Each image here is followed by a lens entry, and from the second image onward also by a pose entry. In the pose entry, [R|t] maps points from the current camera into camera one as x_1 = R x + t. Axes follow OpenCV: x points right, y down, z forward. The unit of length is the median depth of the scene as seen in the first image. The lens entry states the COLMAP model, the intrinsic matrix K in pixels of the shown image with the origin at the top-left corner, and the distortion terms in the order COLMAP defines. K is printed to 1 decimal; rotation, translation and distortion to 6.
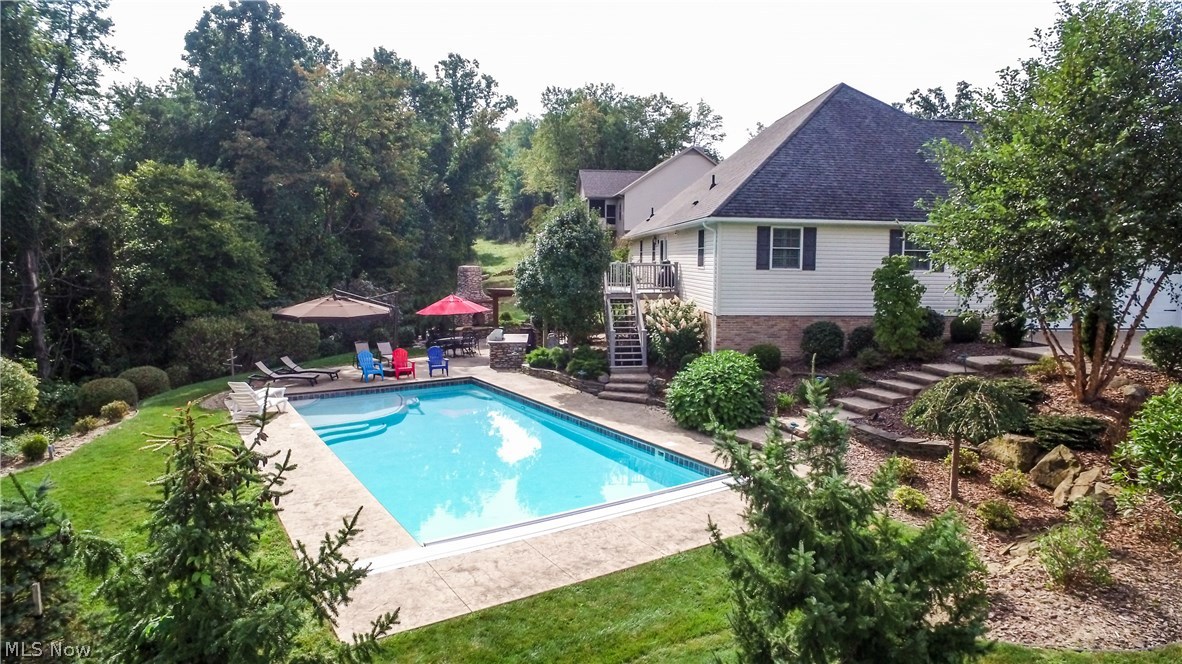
lens RADIAL K [[686.7, 0, 593.8], [0, 686.7, 328.7], [0, 0, 1]] dist [-0.125032, 0.091572]
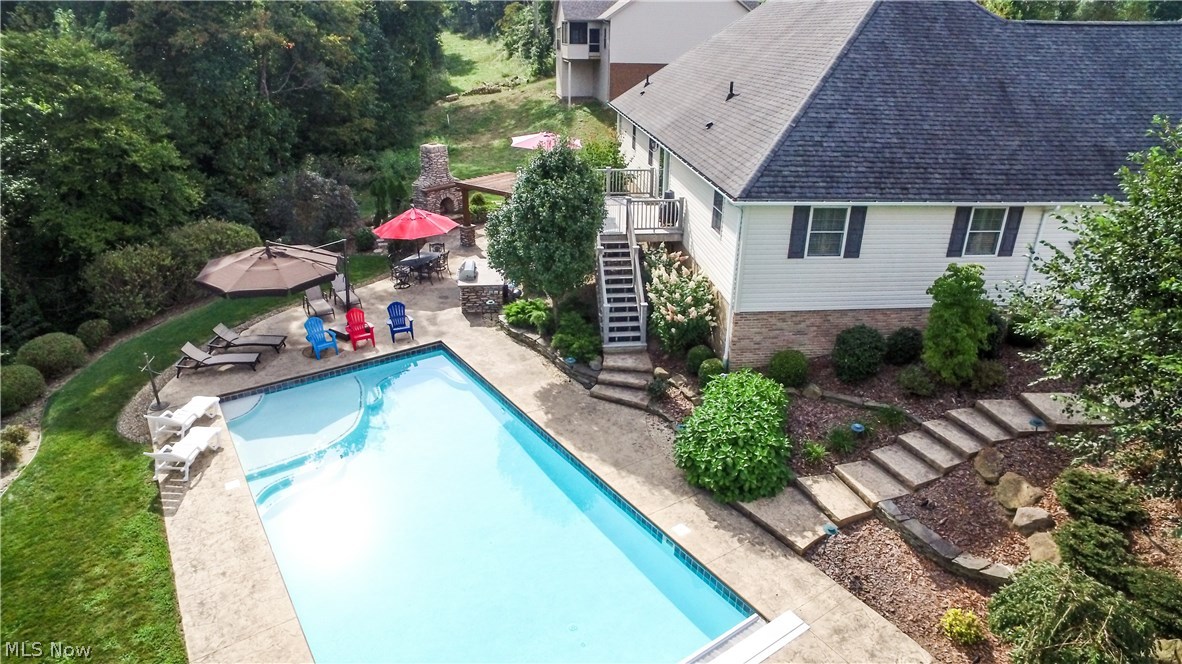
lens RADIAL K [[686.7, 0, 593.8], [0, 686.7, 328.7], [0, 0, 1]] dist [-0.125032, 0.091572]
pose [[0.999436, -0.003605, 0.033391, -0.015985], [-0.006814, 0.951775, 0.306720, -0.226025], [-0.032886, -0.306775, 0.951214, 0.194843]]
